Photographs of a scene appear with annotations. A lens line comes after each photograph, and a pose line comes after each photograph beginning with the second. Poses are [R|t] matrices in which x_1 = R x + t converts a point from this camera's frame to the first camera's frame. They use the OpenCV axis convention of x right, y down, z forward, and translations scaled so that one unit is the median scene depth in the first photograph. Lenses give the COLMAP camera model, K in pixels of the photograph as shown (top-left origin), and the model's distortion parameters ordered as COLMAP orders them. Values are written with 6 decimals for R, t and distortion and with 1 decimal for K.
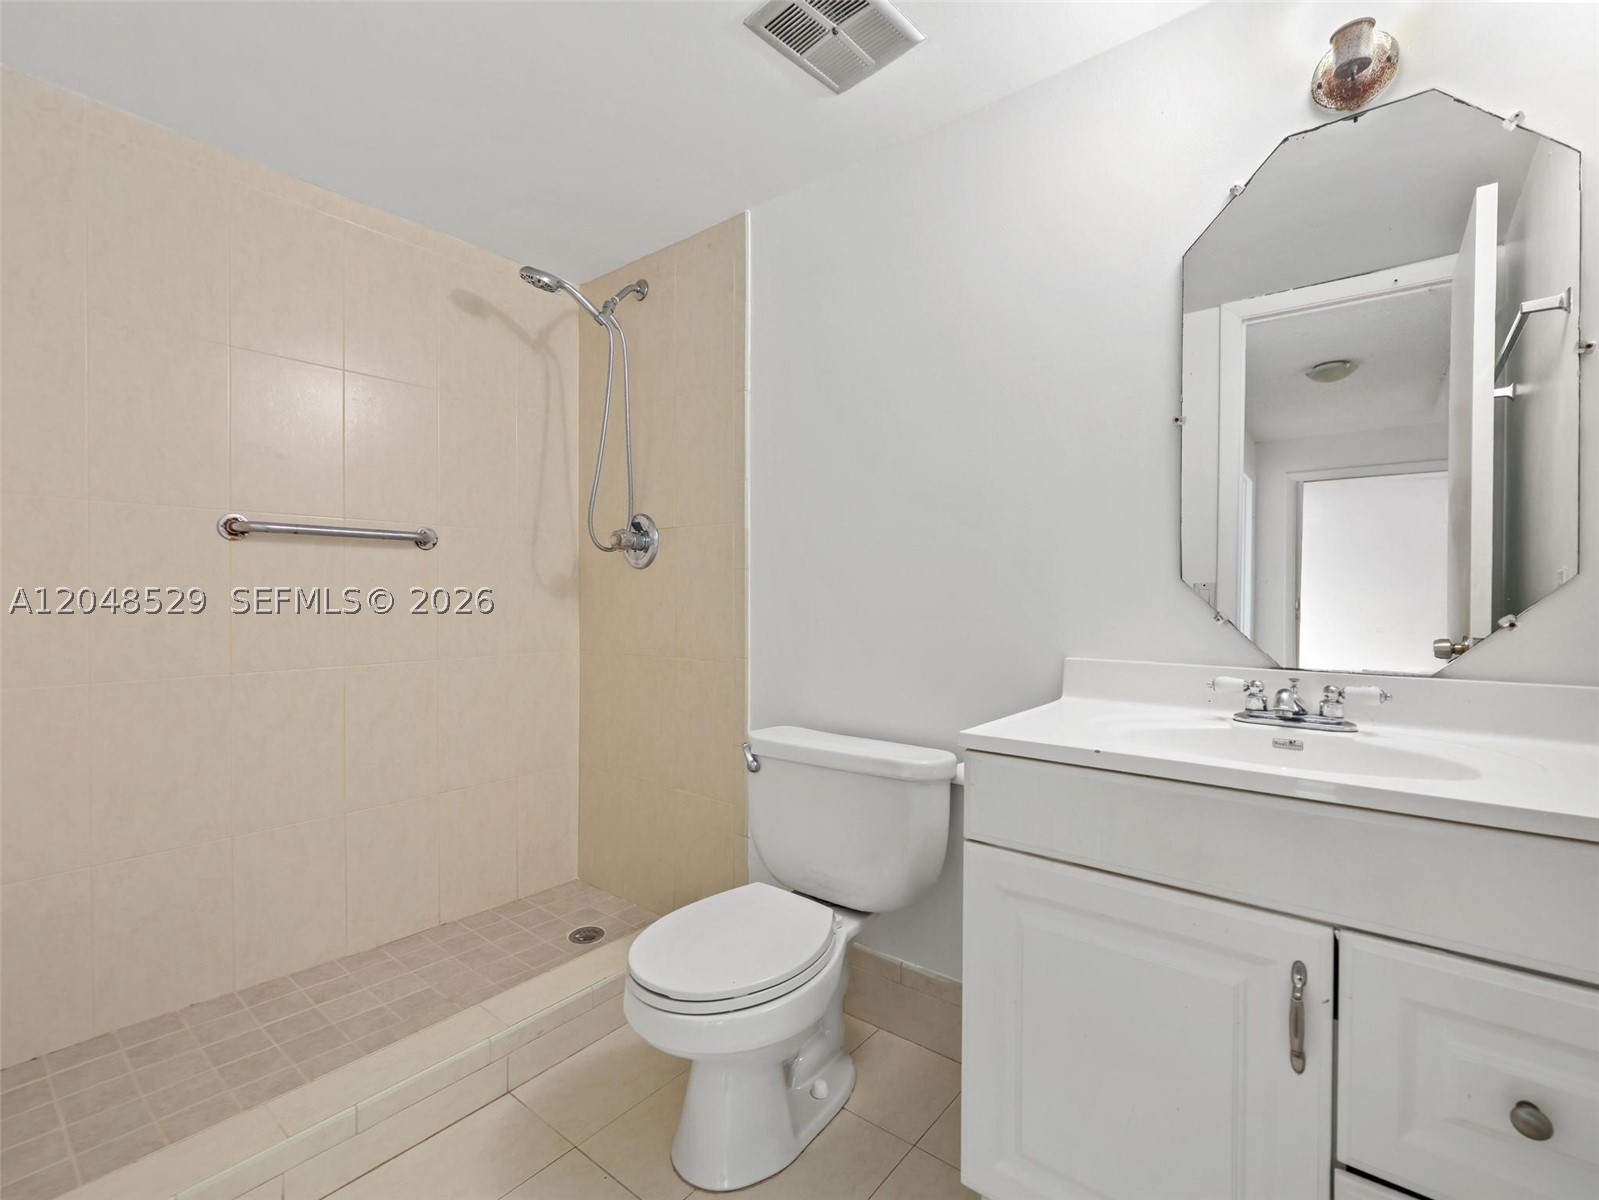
lens RADIAL K [[742.3, 0, 795.6], [0, 742.3, 611.1], [0, 0, 1]] dist [-0.008729, 0.001755]
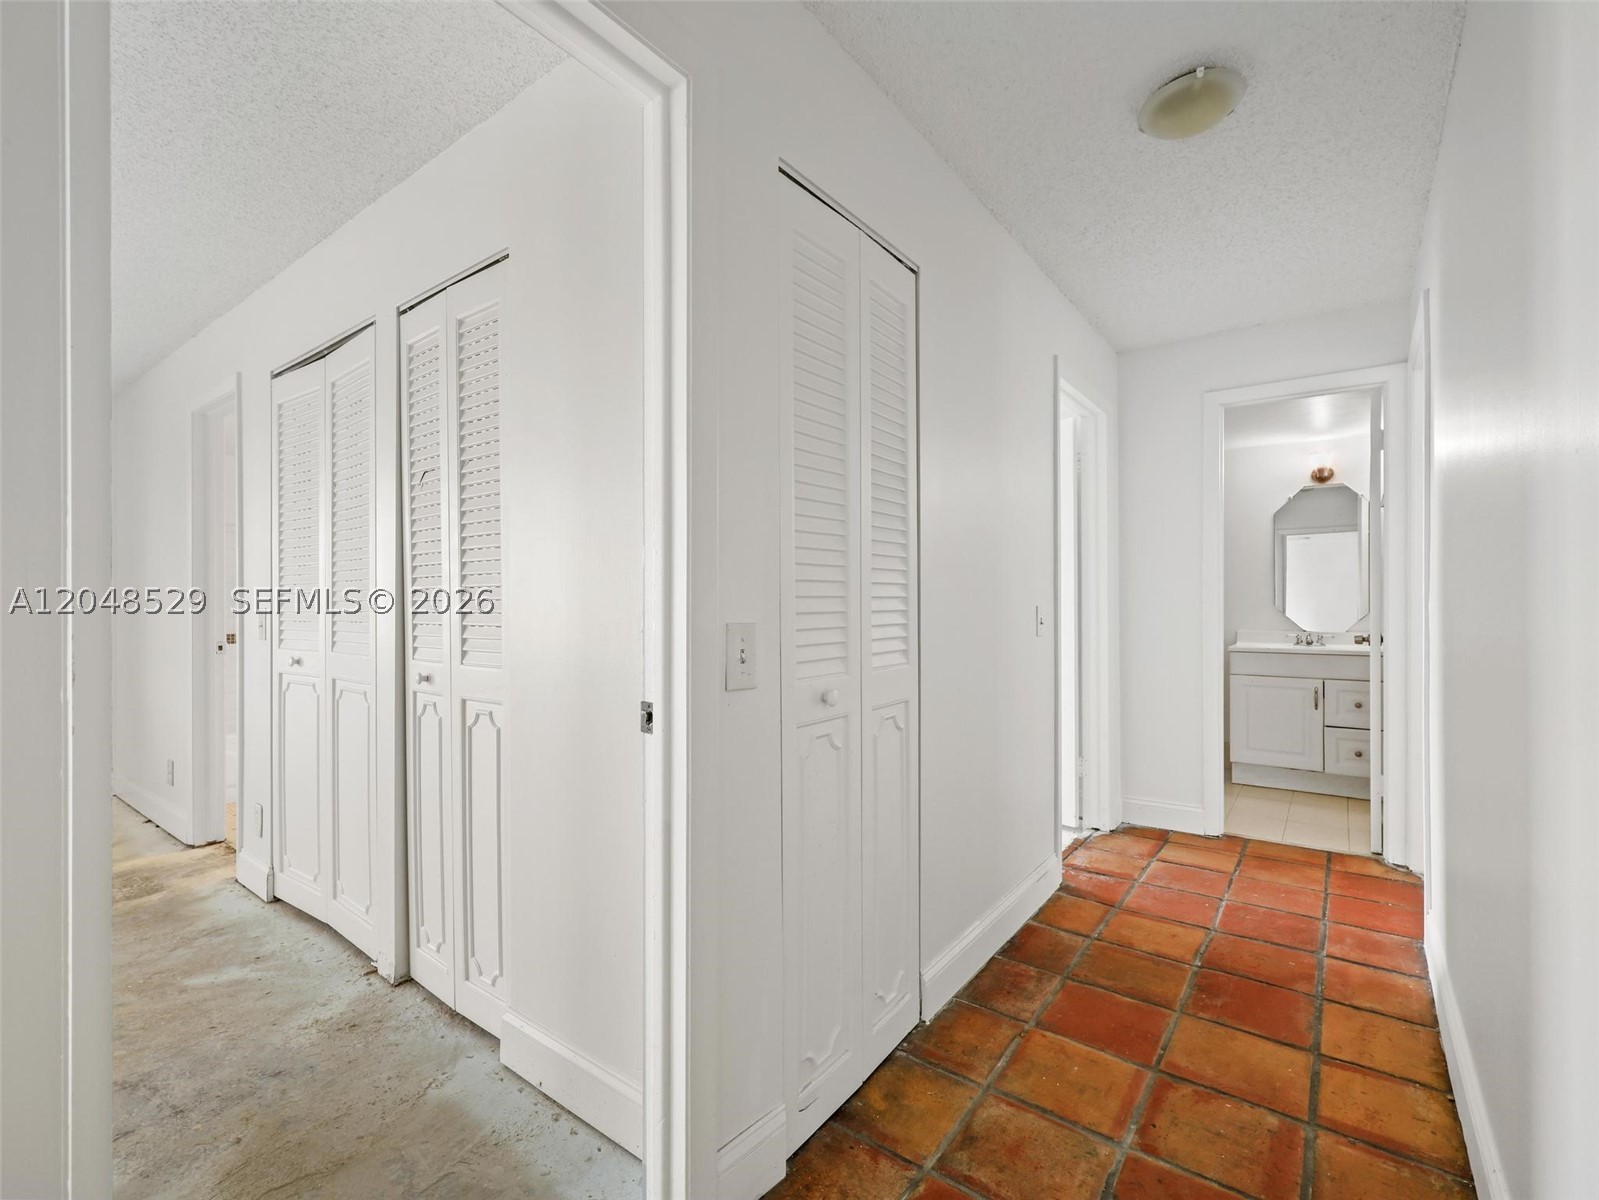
lens RADIAL K [[742.3, 0, 800.7], [0, 742.3, 592.4], [0, 0, 1]] dist [-0.008729, 0.001755]
pose [[0.998821, -0.006853, 0.048068, -2.278856], [0.007670, 0.999829, -0.016846, -0.083820], [-0.047944, 0.017195, 0.998702, -2.880049]]
